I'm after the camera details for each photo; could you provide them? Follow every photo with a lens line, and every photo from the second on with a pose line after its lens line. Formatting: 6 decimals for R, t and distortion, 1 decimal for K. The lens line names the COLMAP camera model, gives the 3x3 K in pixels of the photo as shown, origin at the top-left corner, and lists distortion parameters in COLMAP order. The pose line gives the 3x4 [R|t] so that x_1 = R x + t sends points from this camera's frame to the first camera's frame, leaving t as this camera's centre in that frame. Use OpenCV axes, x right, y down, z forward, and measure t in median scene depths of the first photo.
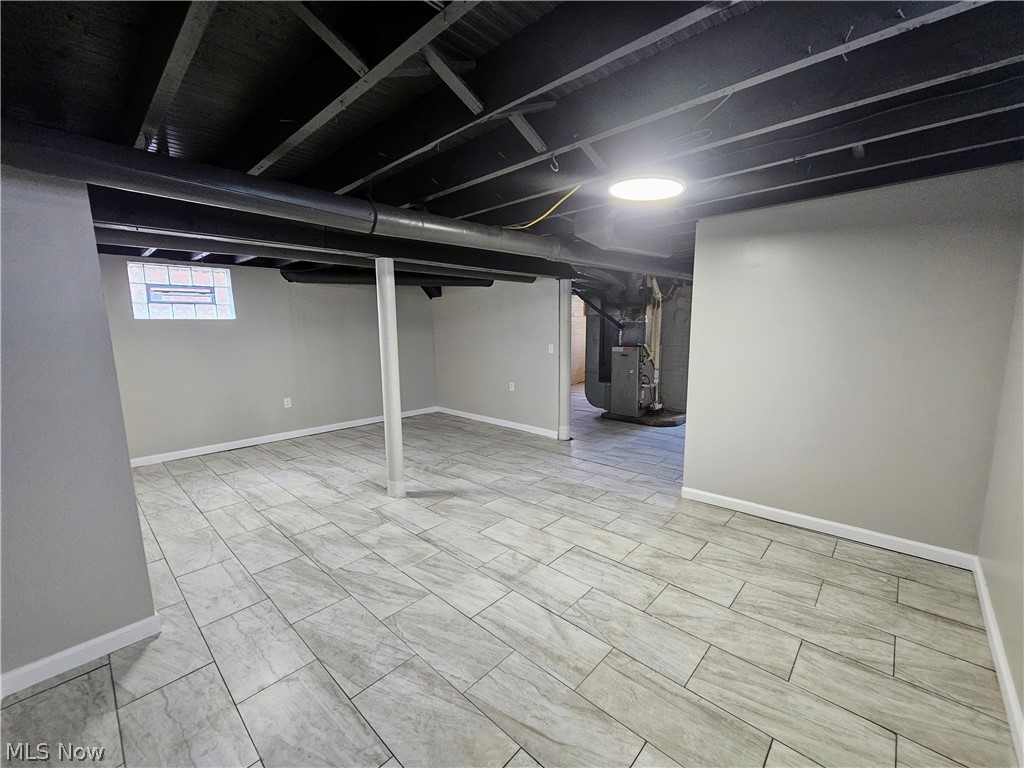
lens RADIAL K [[420.5, 0, 509.4], [0, 420.5, 382.3], [0, 0, 1]] dist [0.000358, 0.000670]
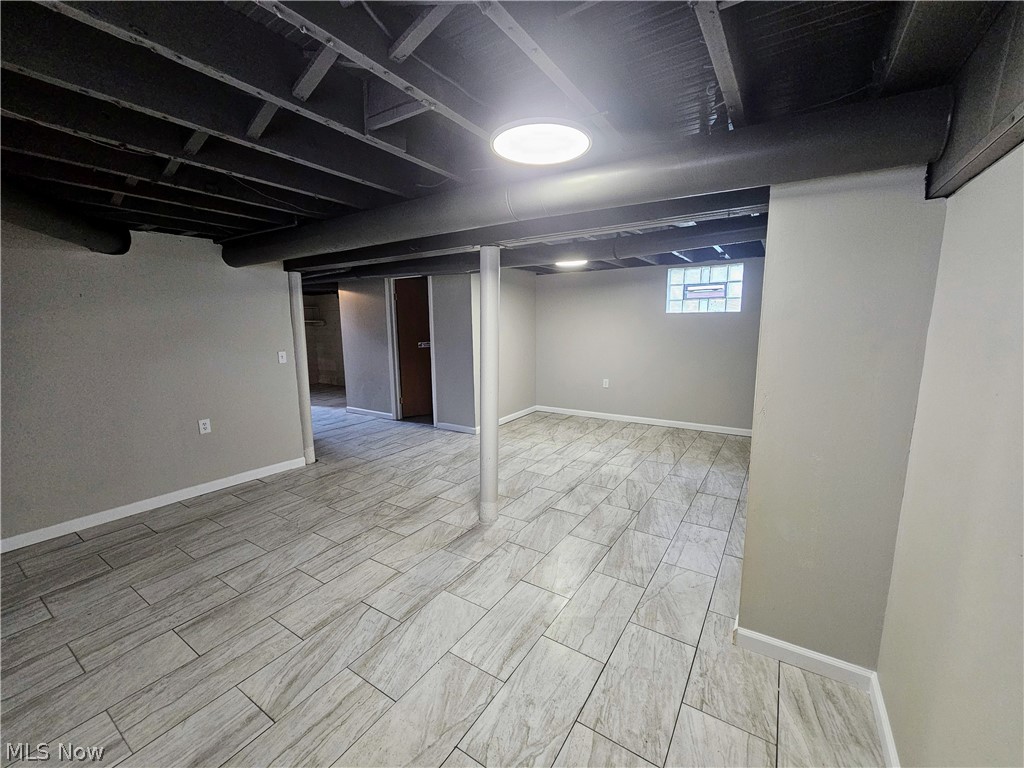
lens RADIAL K [[420.5, 0, 513.6], [0, 420.5, 383.5], [0, 0, 1]] dist [0.000358, 0.000670]
pose [[-0.175253, -0.127567, 0.976224, -1.205970], [0.146181, 0.977207, 0.153938, -0.144495], [-0.973610, 0.169684, -0.152611, 1.148111]]
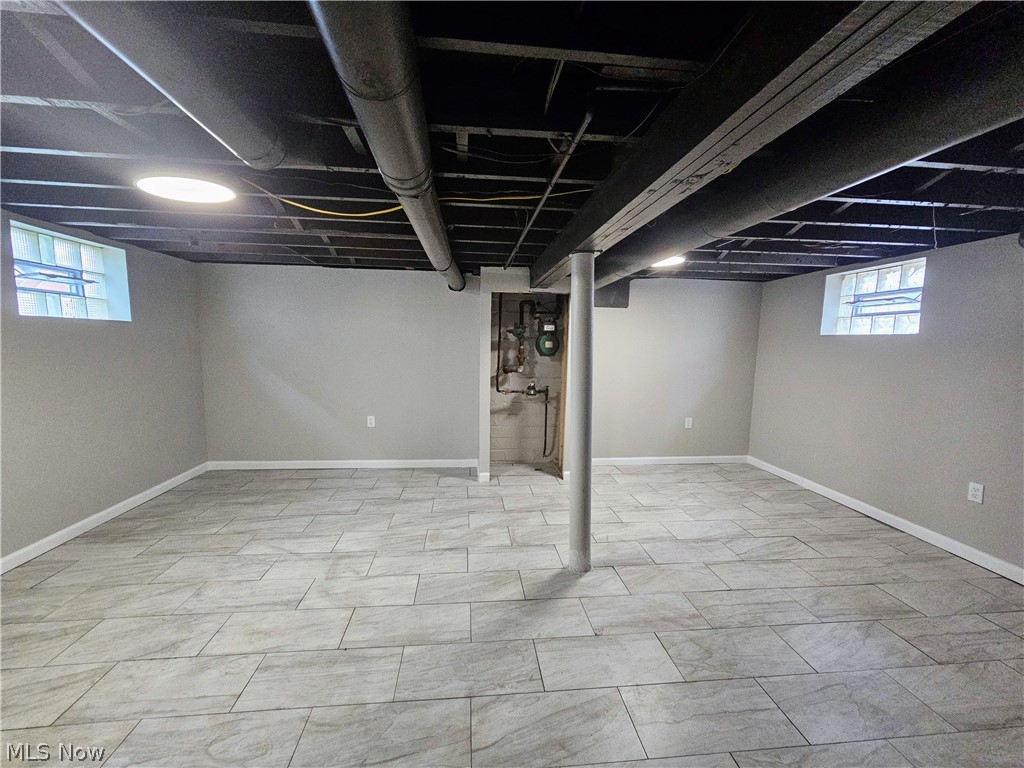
lens RADIAL K [[420.5, 0, 506.2], [0, 420.5, 386.0], [0, 0, 1]] dist [0.000358, 0.000670]
pose [[-0.660071, 0.081499, -0.746769, 0.387259], [-0.108422, 0.973353, 0.202062, -0.200003], [0.743338, 0.214341, -0.633645, 1.449836]]
